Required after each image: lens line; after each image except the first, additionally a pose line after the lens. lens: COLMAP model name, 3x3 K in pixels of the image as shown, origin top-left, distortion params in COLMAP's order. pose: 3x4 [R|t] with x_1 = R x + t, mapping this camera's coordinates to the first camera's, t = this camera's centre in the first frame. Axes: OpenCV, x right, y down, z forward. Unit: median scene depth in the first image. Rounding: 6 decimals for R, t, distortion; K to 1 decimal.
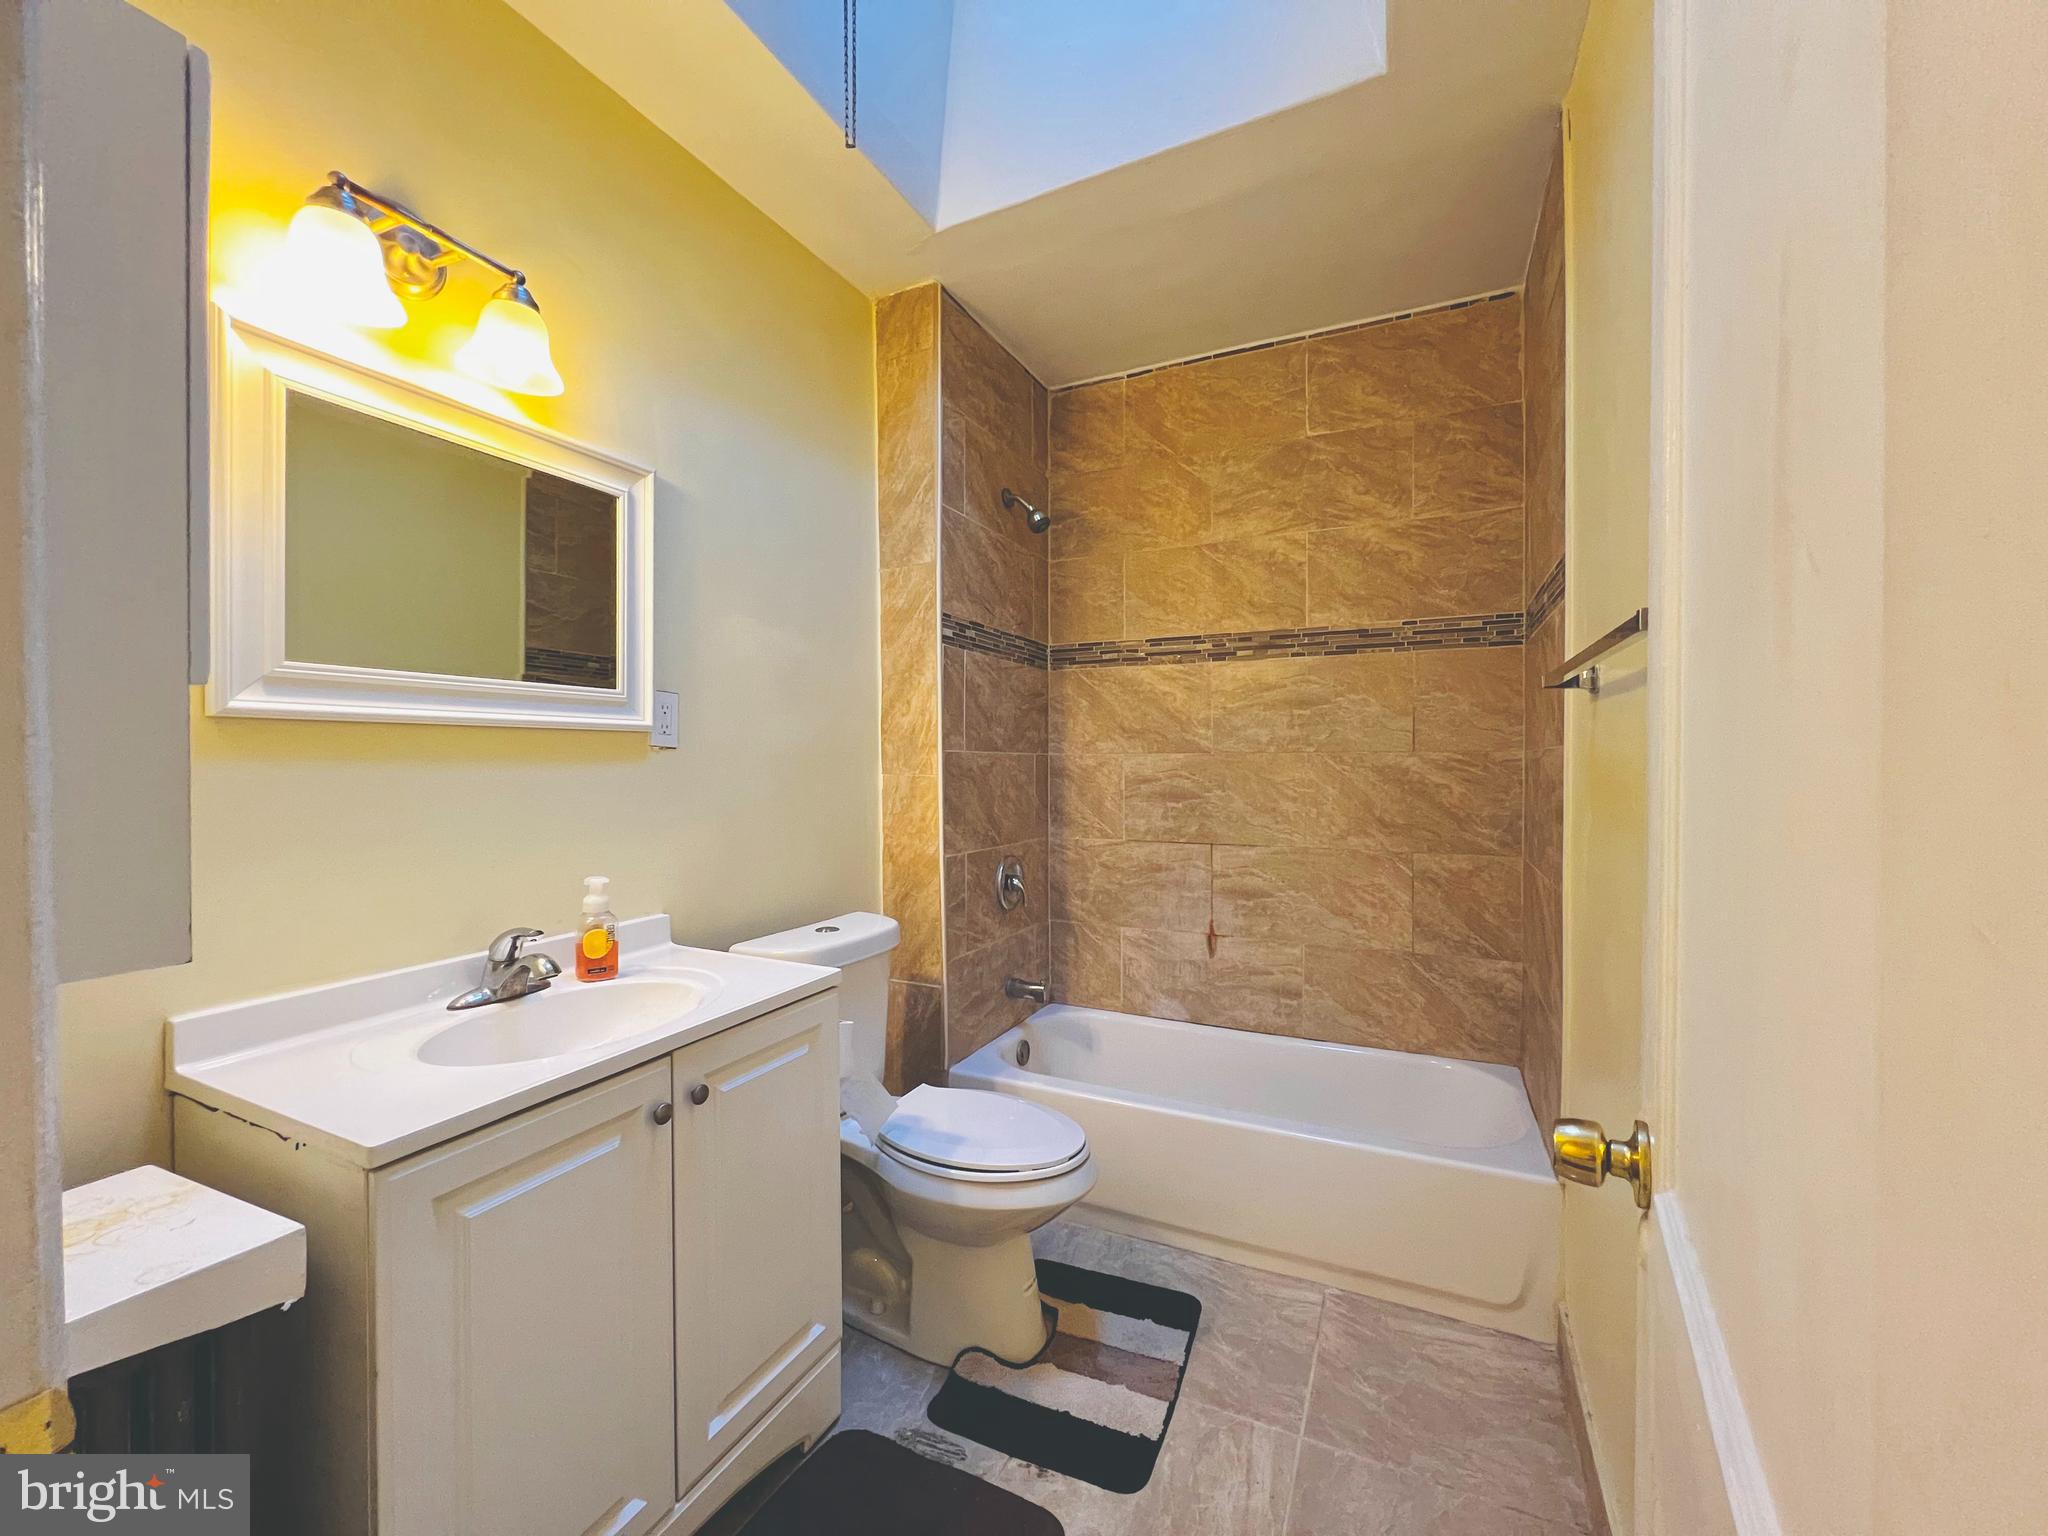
lens RADIAL K [[825.2, 0, 1013.7], [0, 825.2, 763.2], [0, 0, 1]] dist [-0.000458, -0.000021]
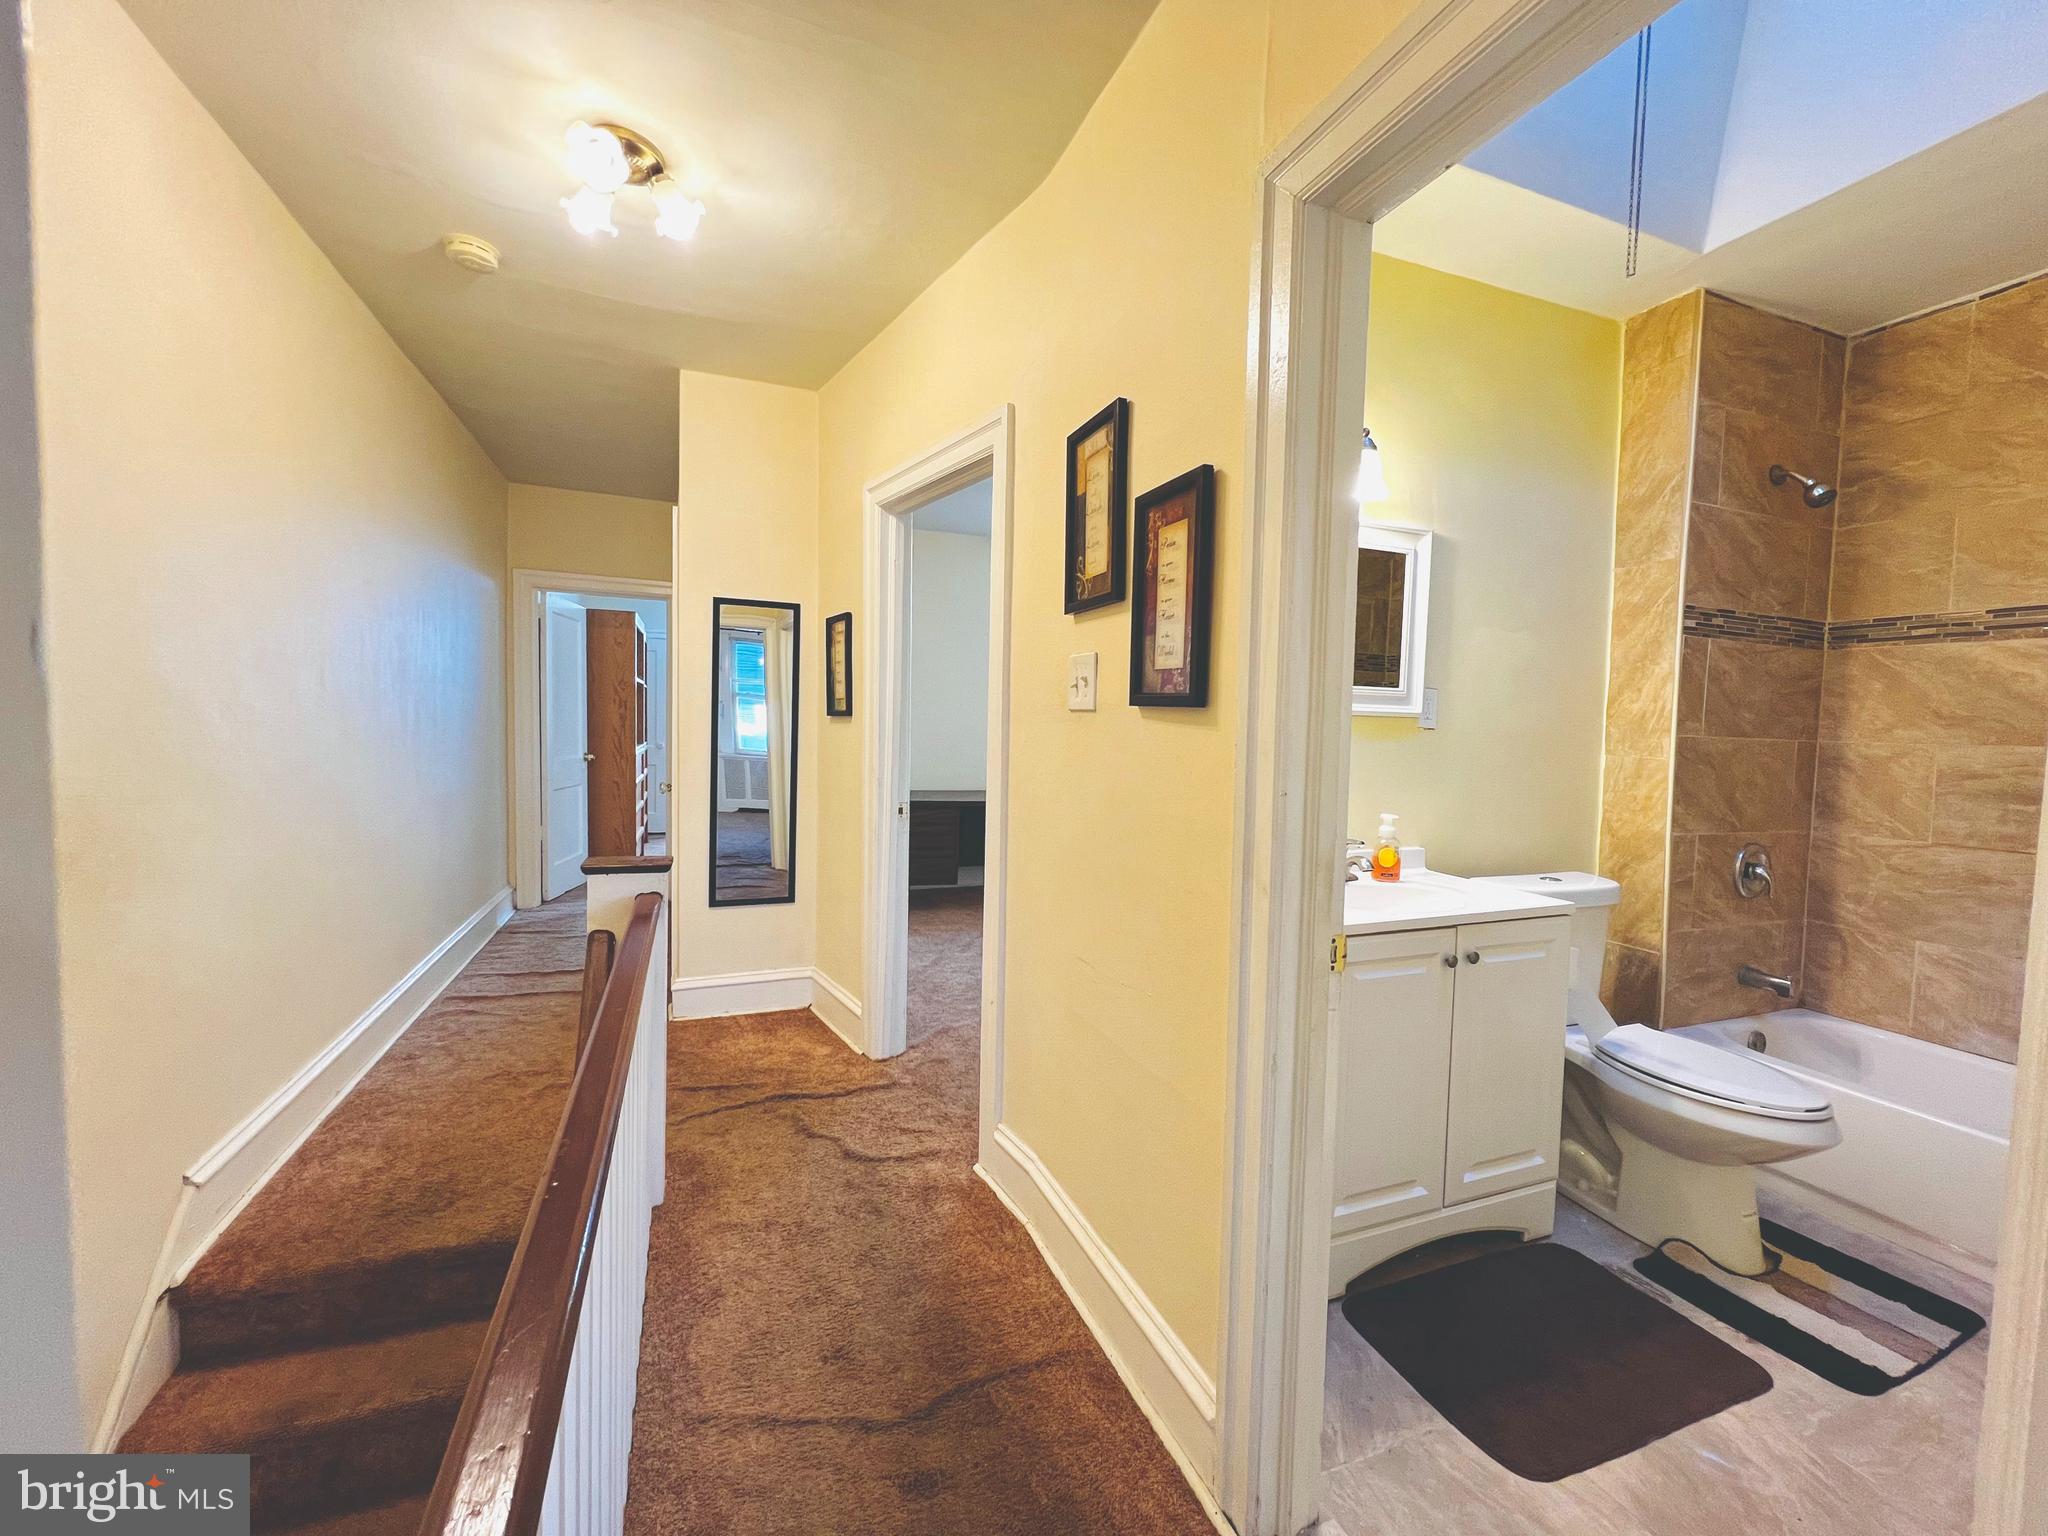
lens RADIAL K [[813.2, 0, 1024.0], [0, 813.2, 768.0], [0, 0, 1]] dist [-0.001280, -0.000121]
pose [[0.737267, 0.054786, -0.673377, 0.001647], [-0.028709, 0.998347, 0.049793, -0.001208], [0.674992, -0.017379, 0.737621, -0.339333]]
